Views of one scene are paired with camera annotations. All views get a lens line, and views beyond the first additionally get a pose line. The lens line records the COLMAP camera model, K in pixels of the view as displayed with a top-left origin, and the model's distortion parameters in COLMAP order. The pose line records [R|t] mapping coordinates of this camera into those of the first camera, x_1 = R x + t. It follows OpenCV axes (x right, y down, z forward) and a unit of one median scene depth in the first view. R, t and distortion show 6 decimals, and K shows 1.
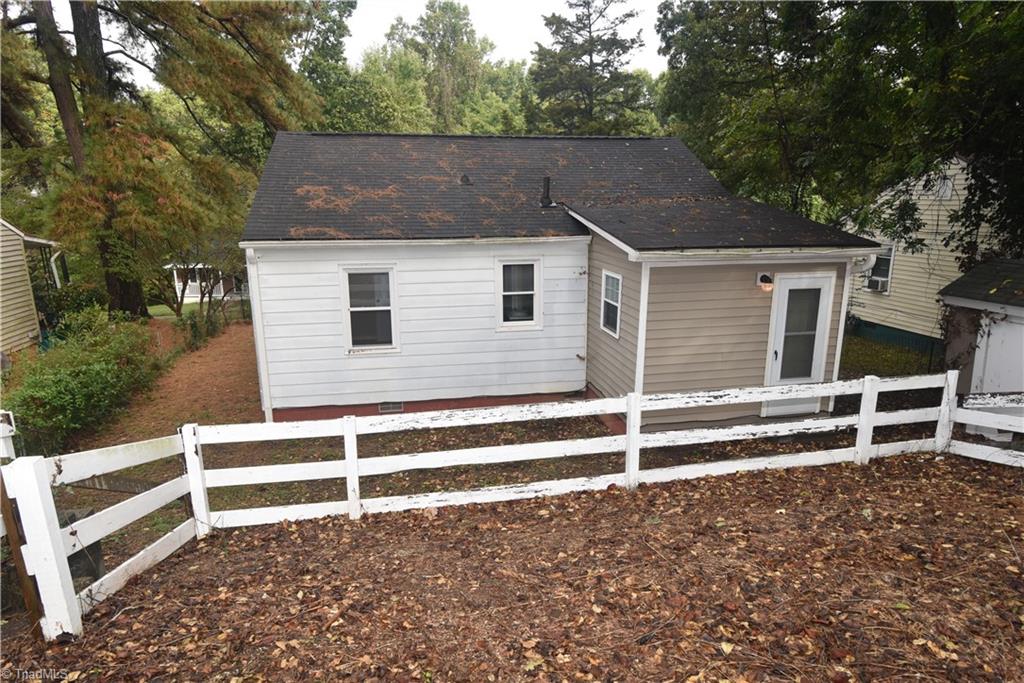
lens RADIAL K [[605.0, 0, 512.8], [0, 605.0, 342.6], [0, 0, 1]] dist [-0.004413, -0.000720]
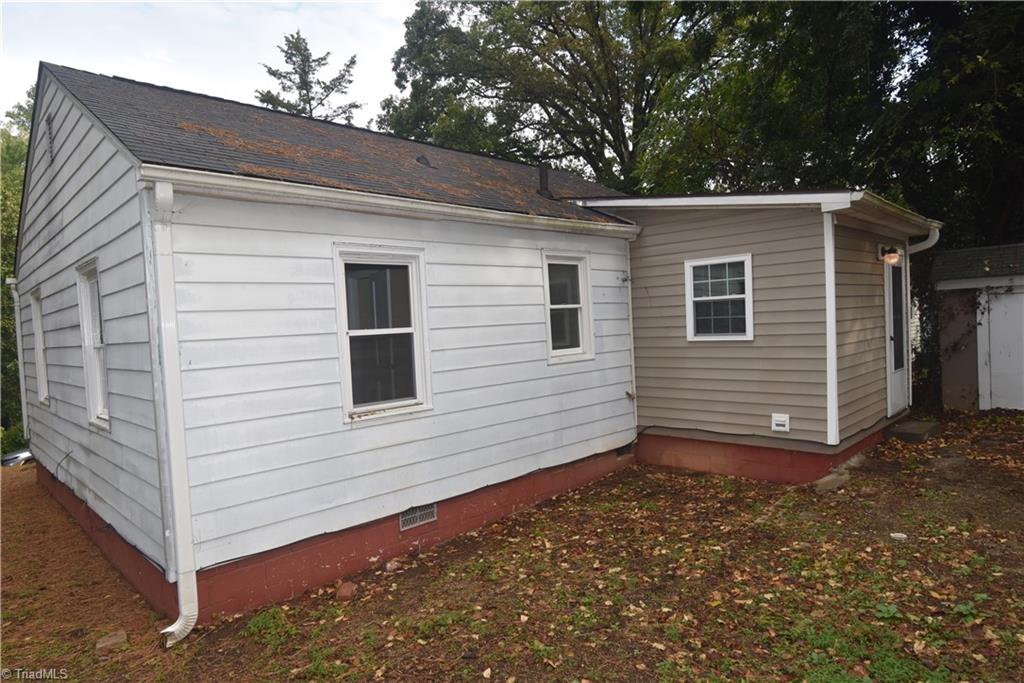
lens RADIAL K [[605.0, 0, 513.1], [0, 605.0, 346.5], [0, 0, 1]] dist [-0.004413, -0.000720]
pose [[0.834044, -0.060565, 0.548364, -0.429082], [0.172293, 0.972837, -0.154605, 0.059145], [-0.524105, 0.223427, 0.821824, 0.497245]]
